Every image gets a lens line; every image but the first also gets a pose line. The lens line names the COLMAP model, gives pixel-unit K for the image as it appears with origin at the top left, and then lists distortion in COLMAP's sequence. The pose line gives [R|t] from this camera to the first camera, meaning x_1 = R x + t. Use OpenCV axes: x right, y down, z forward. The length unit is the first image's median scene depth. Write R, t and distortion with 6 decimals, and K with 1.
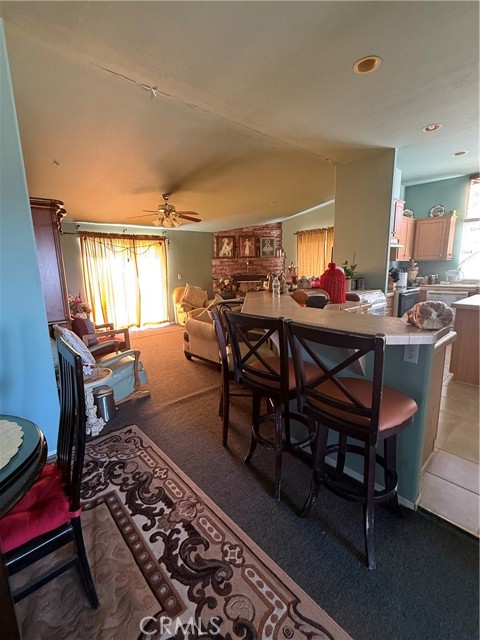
lens RADIAL K [[291.3, 0, 240.9], [0, 291.3, 317.7], [0, 0, 1]] dist [-0.002342, 0.000029]
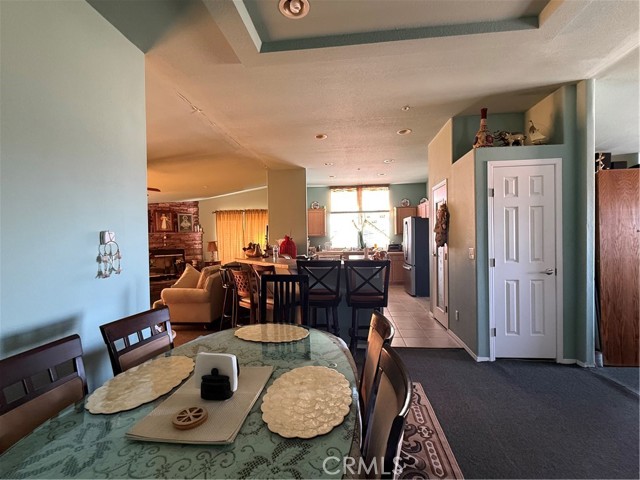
lens RADIAL K [[291.3, 0, 318.6], [0, 291.3, 237.0], [0, 0, 1]] dist [-0.002342, 0.000029]
pose [[0.743504, 0.009016, 0.668670, -0.260408], [0.120098, 0.981852, -0.146778, 0.024340], [-0.657858, 0.189436, 0.728928, -0.086837]]
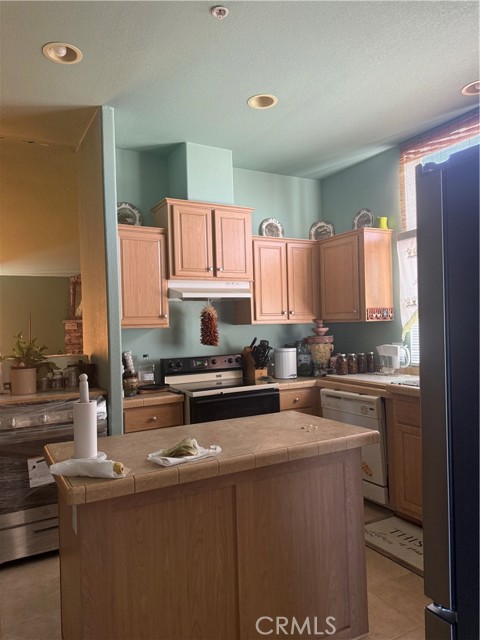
lens RADIAL K [[464.4, 0, 242.9], [0, 464.4, 317.7], [0, 0, 1]] dist [0.066179, -0.095396]
pose [[0.975040, -0.013085, -0.221643, 0.478089], [-0.028276, 0.982816, -0.182412, -0.046229], [0.220221, 0.184126, 0.957915, 0.181453]]
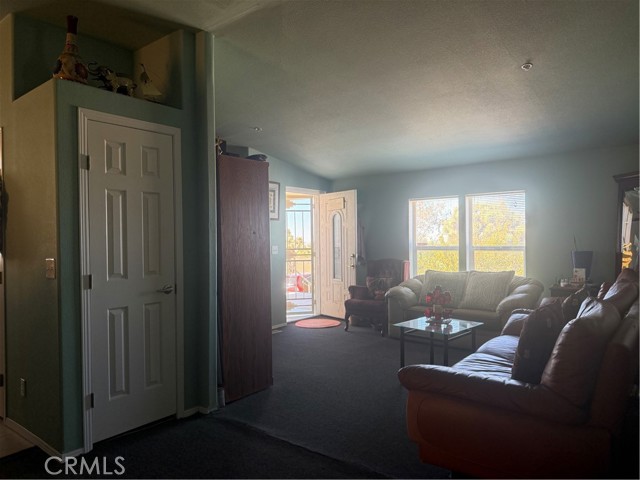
lens RADIAL K [[464.4, 0, 322.5], [0, 464.4, 245.4], [0, 0, 1]] dist [0.066179, -0.095396]
pose [[-0.163409, 0.017144, 0.986409, -0.218420], [0.196761, 0.980328, 0.015557, 0.031609], [-0.966738, 0.196629, -0.163568, -0.072473]]
